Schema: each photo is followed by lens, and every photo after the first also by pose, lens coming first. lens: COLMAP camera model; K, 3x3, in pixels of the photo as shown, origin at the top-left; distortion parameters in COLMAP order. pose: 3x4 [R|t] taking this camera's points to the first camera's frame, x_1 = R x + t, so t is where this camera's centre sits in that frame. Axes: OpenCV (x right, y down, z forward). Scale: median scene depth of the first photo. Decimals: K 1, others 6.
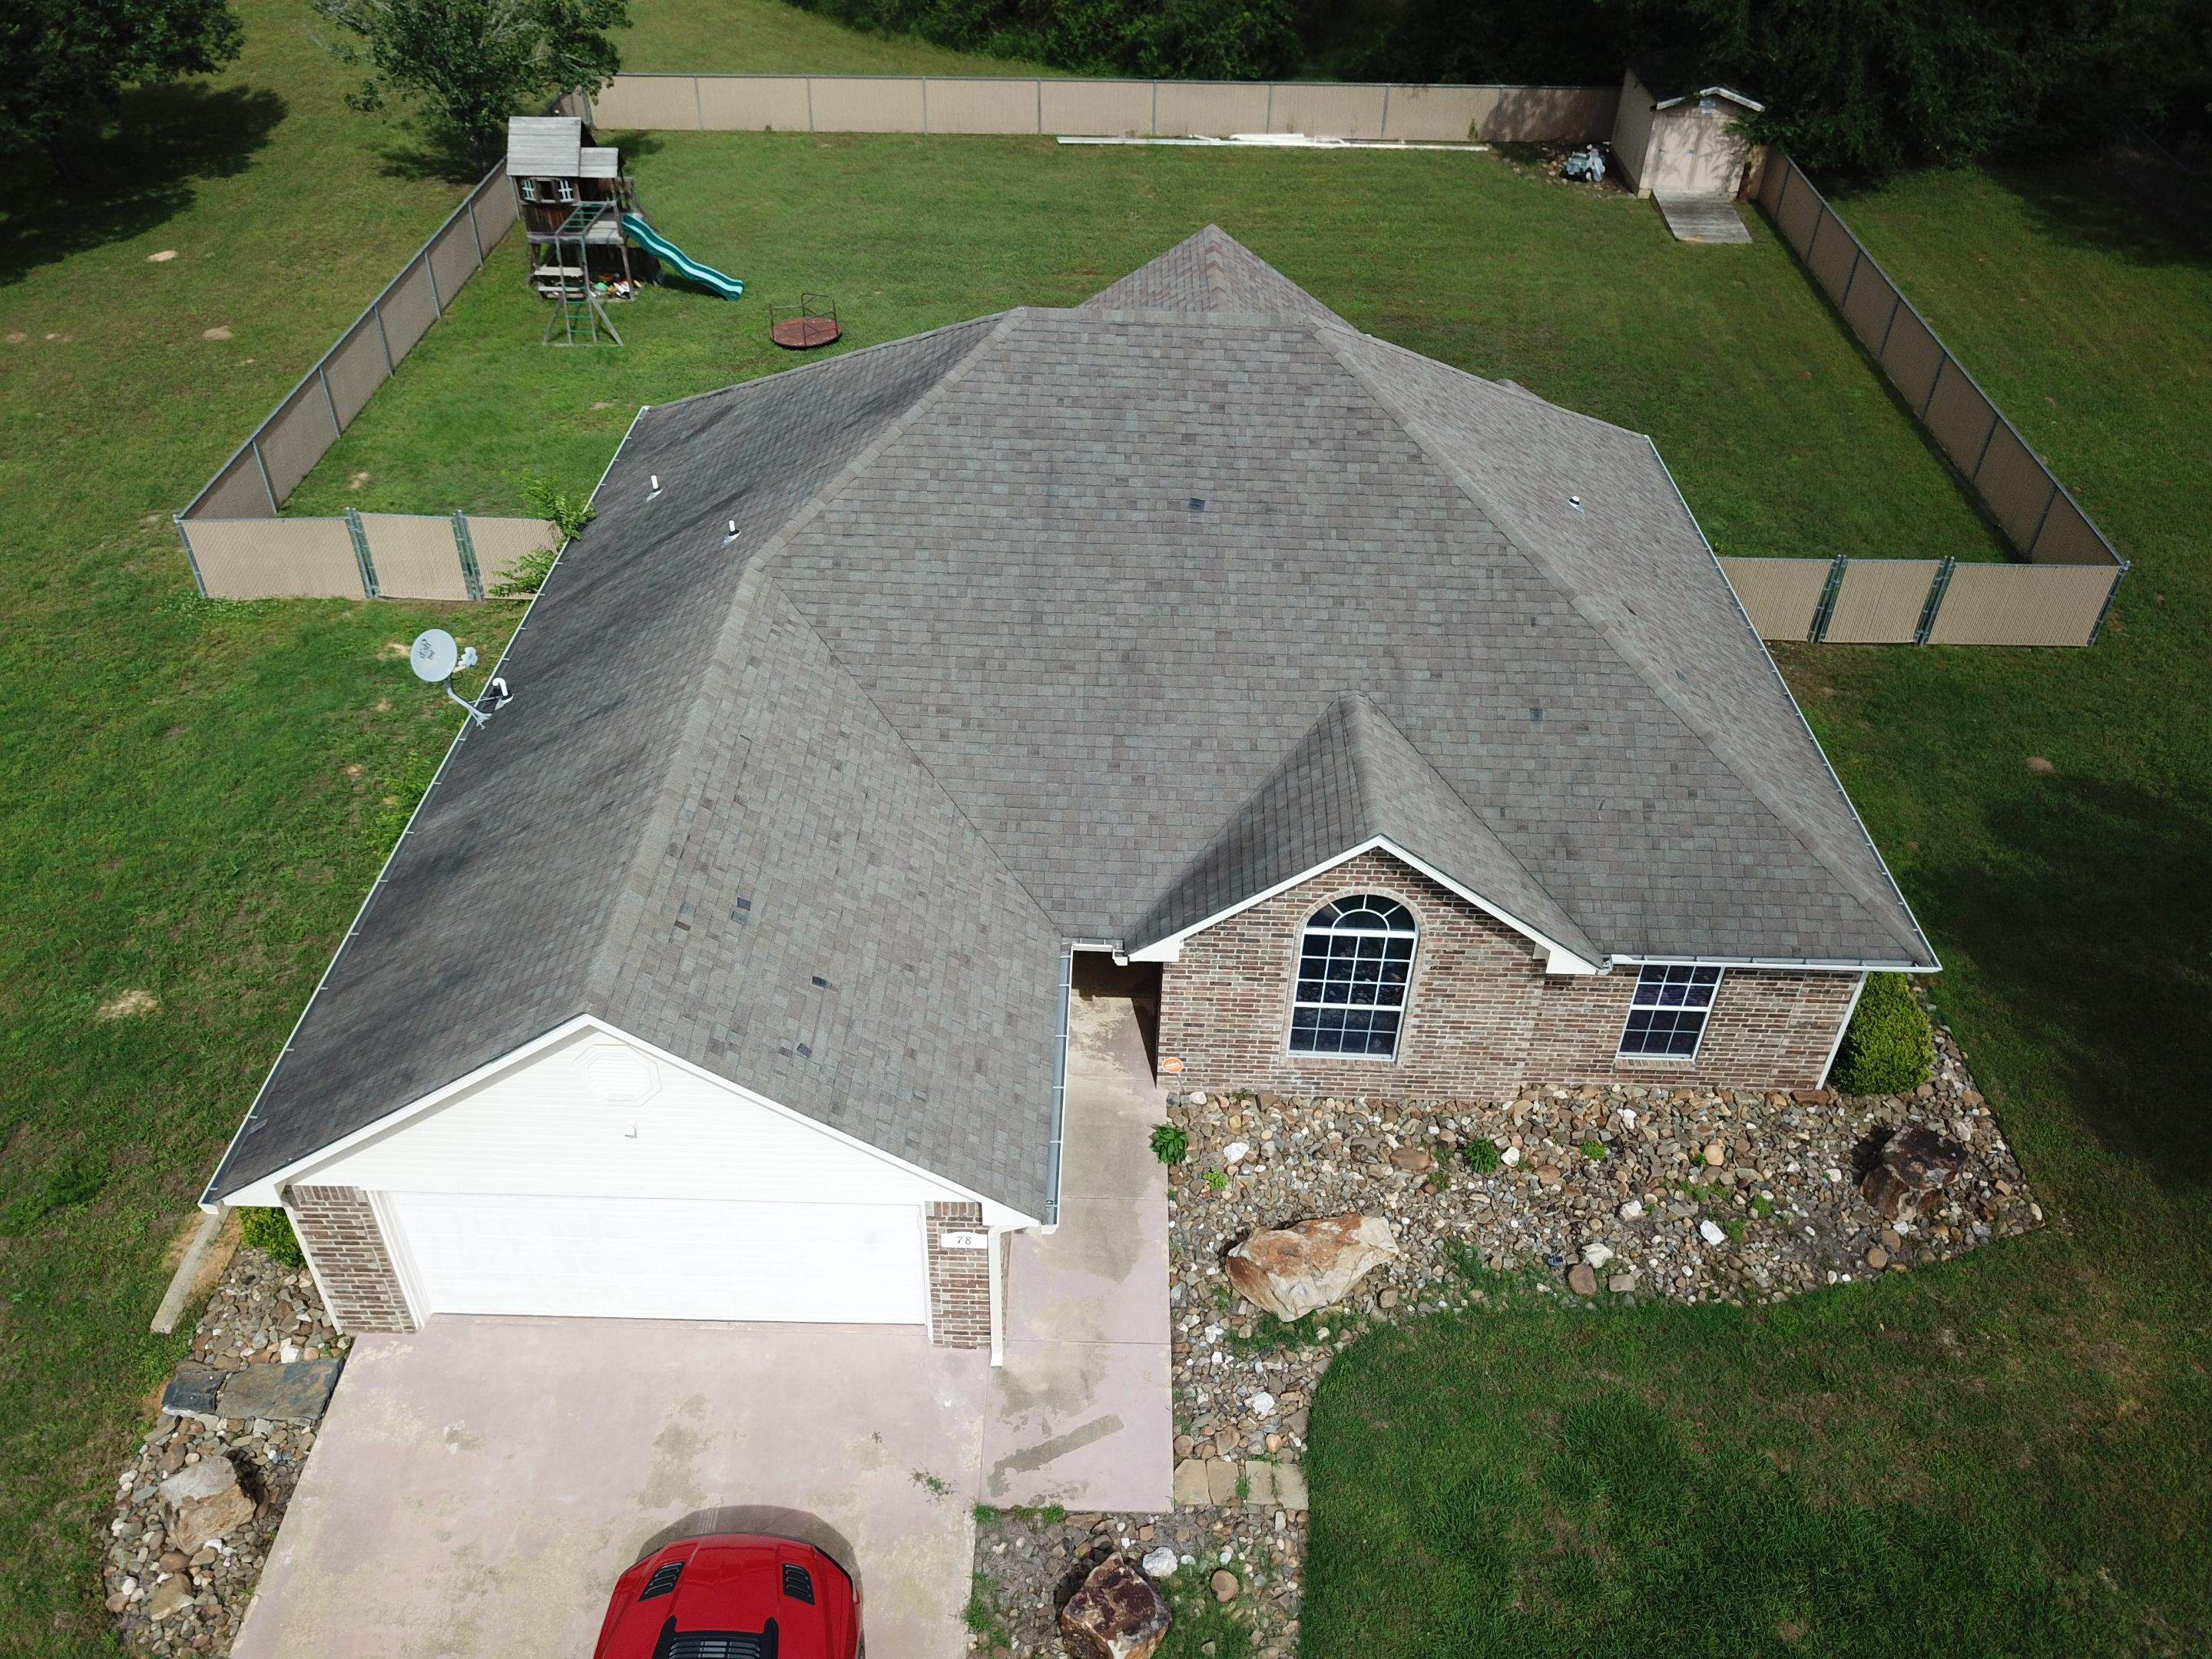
lens RADIAL K [[1681.3, 0, 1110.7], [0, 1681.3, 868.4], [0, 0, 1]] dist [0.016074, -0.017421]
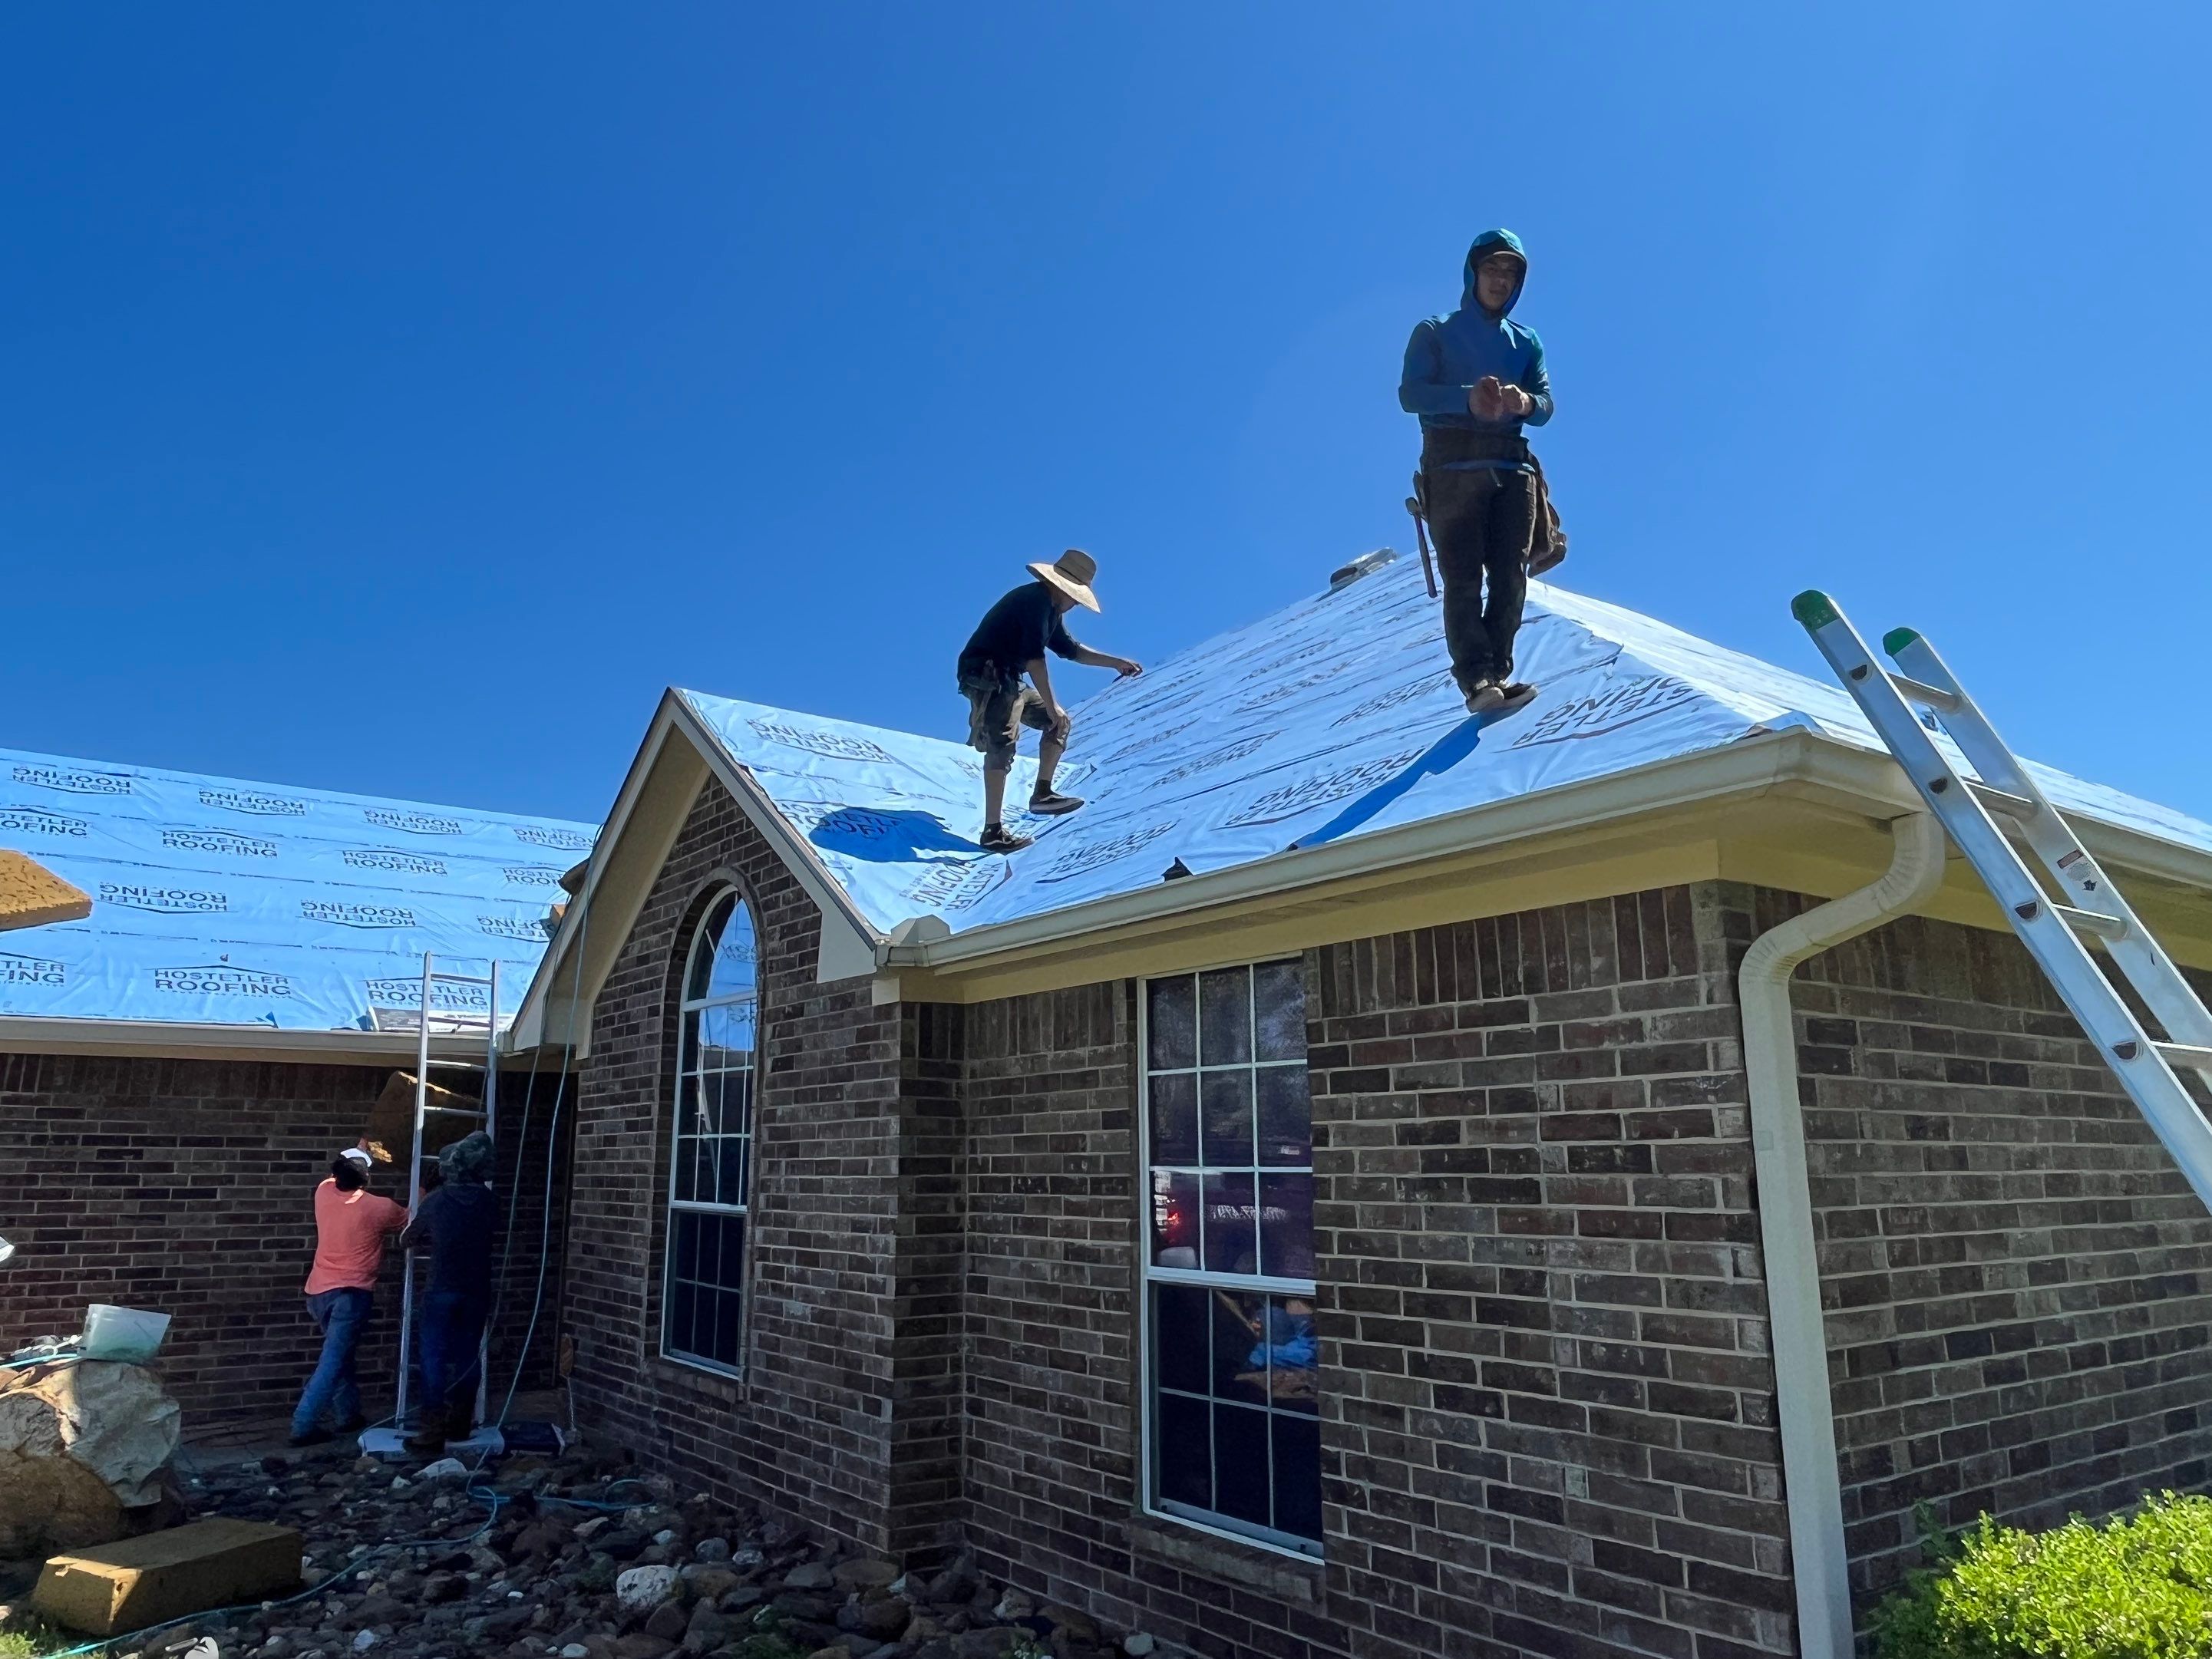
lens RADIAL K [[1498.7, 0, 1102.8], [0, 1498.7, 838.8], [0, 0, 1]] dist [-0.008249, -0.002173]
pose [[0.605666, -0.193843, -0.771747, 0.557986], [-0.488788, 0.674689, -0.553064, 0.194590], [0.627897, 0.712193, 0.313888, 0.881825]]
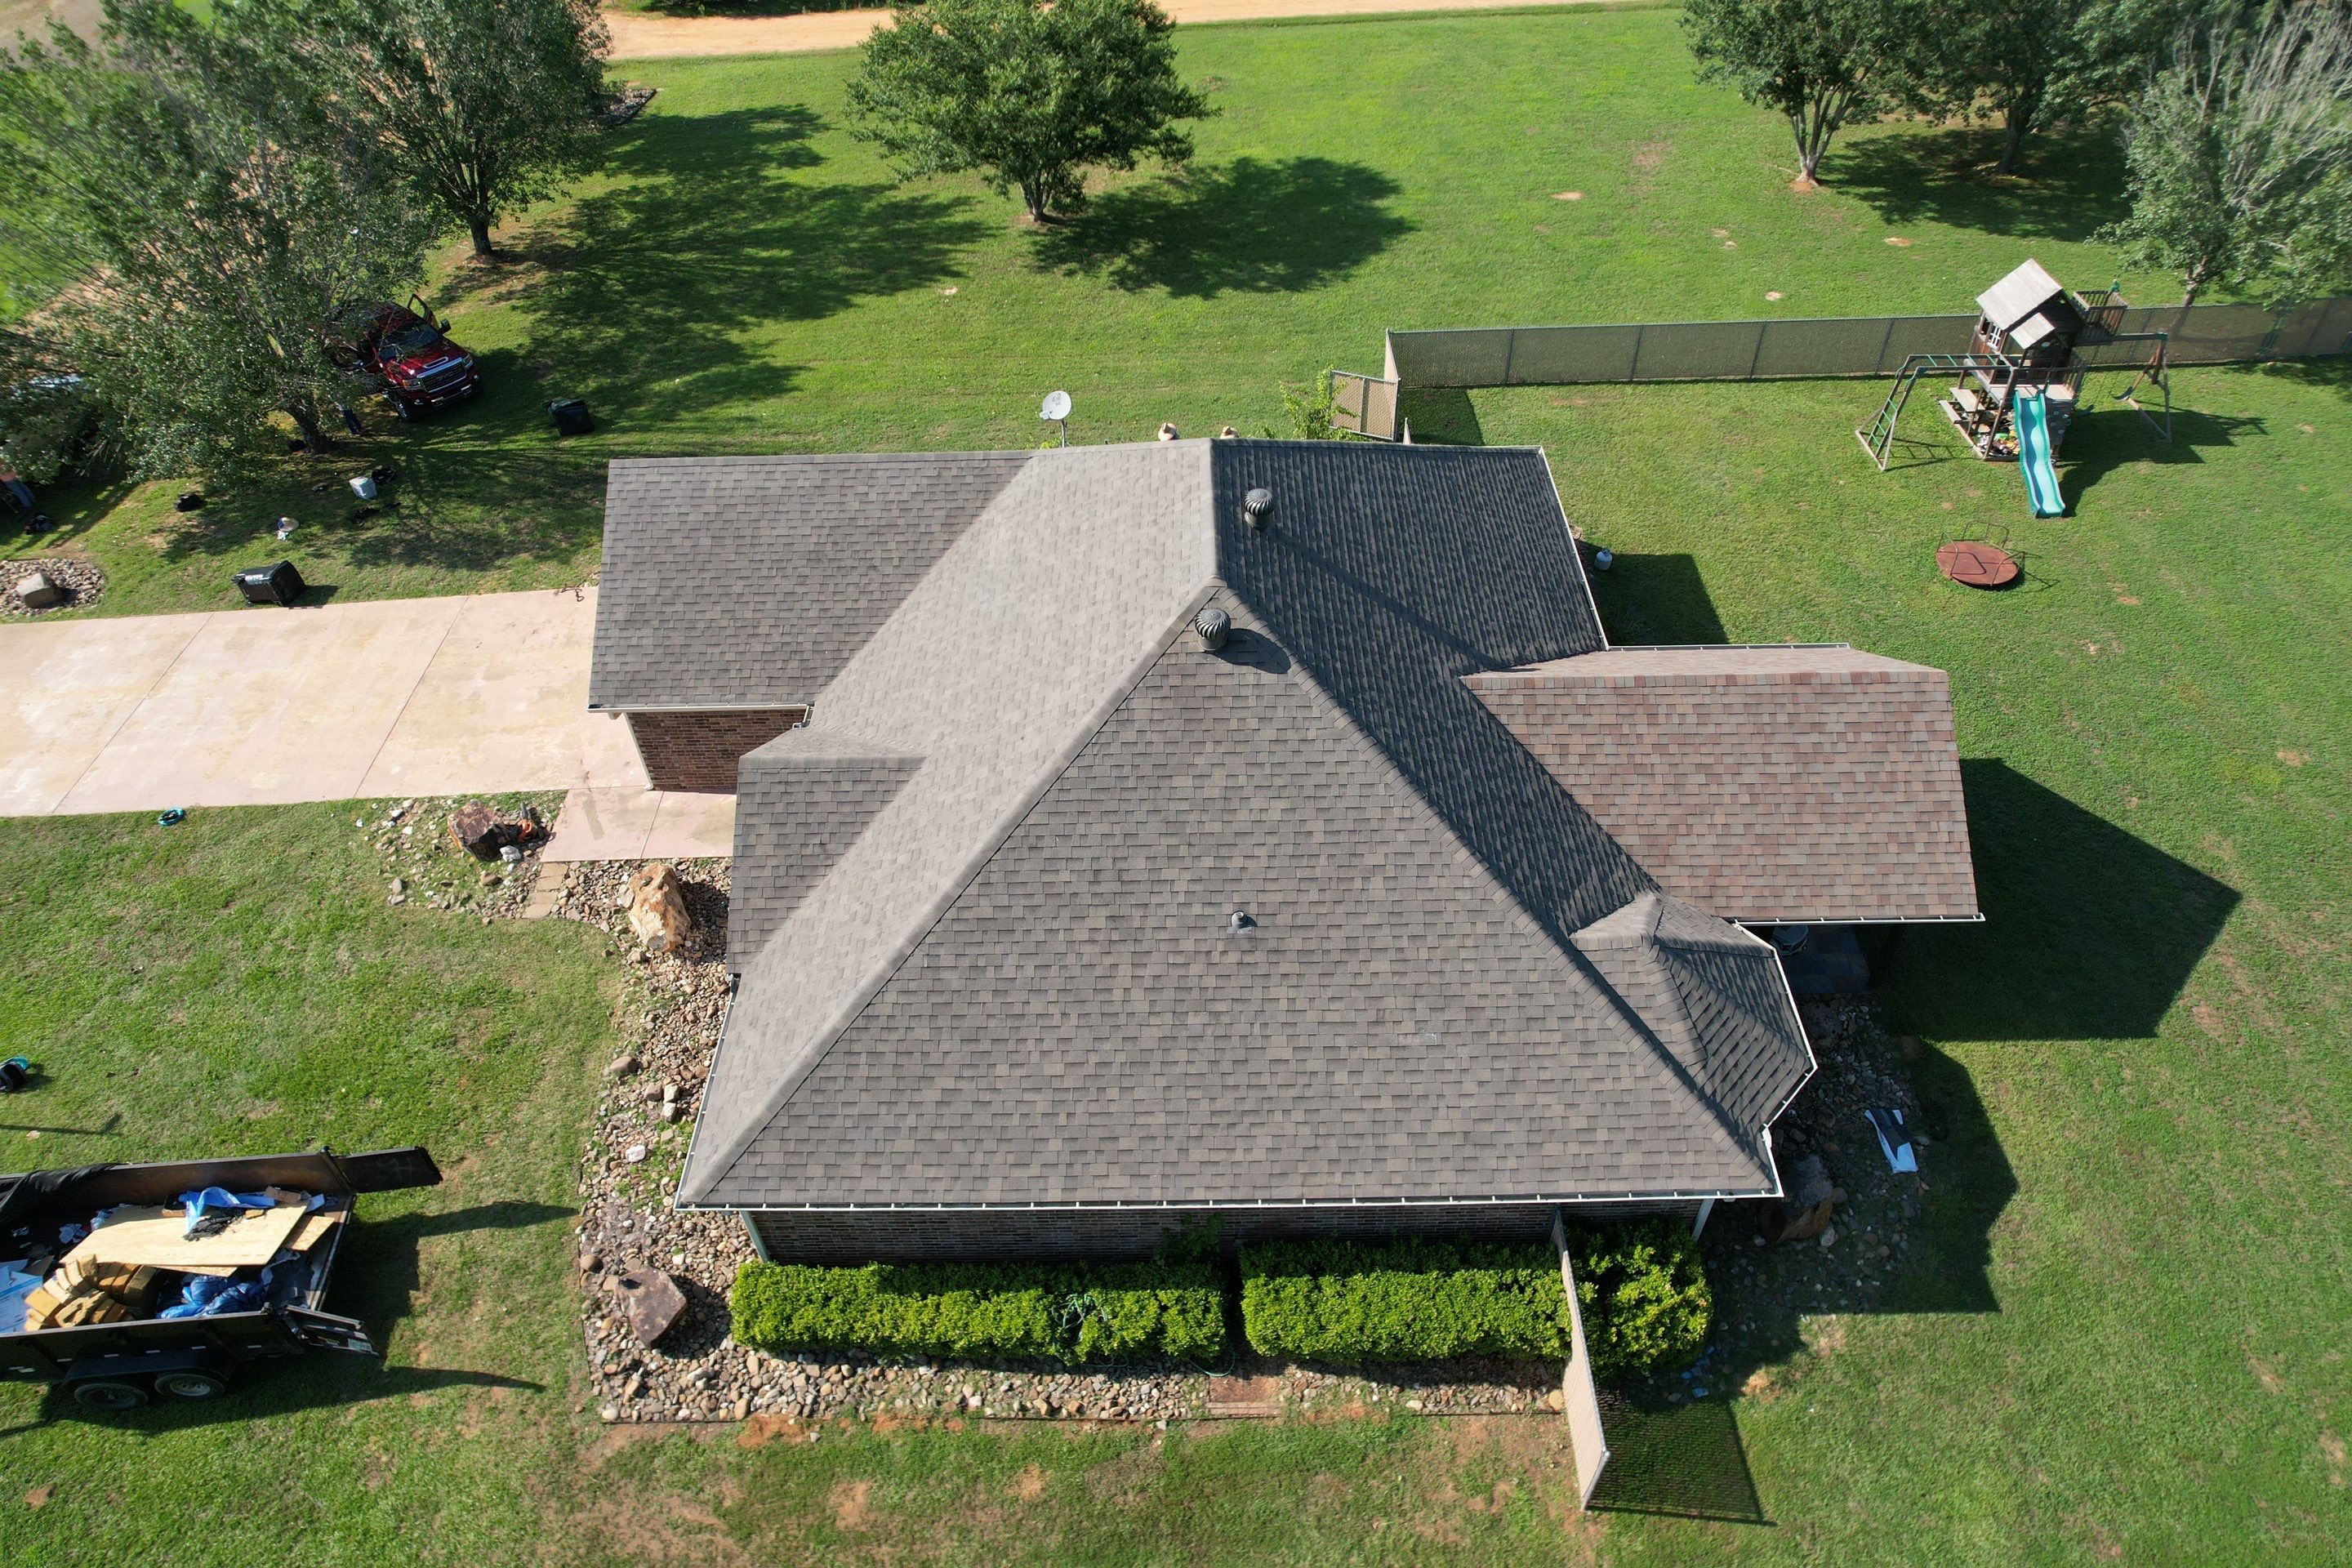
lens RADIAL K [[1493.0, 0, 1183.1], [0, 1493.0, 768.8], [0, 0, 1]] dist [-0.065636, 0.047077]
pose [[0.013860, 0.671509, -0.740867, 1.009309], [-0.611147, 0.592121, 0.525254, -0.829033], [0.791396, 0.445498, 0.418597, 0.702900]]
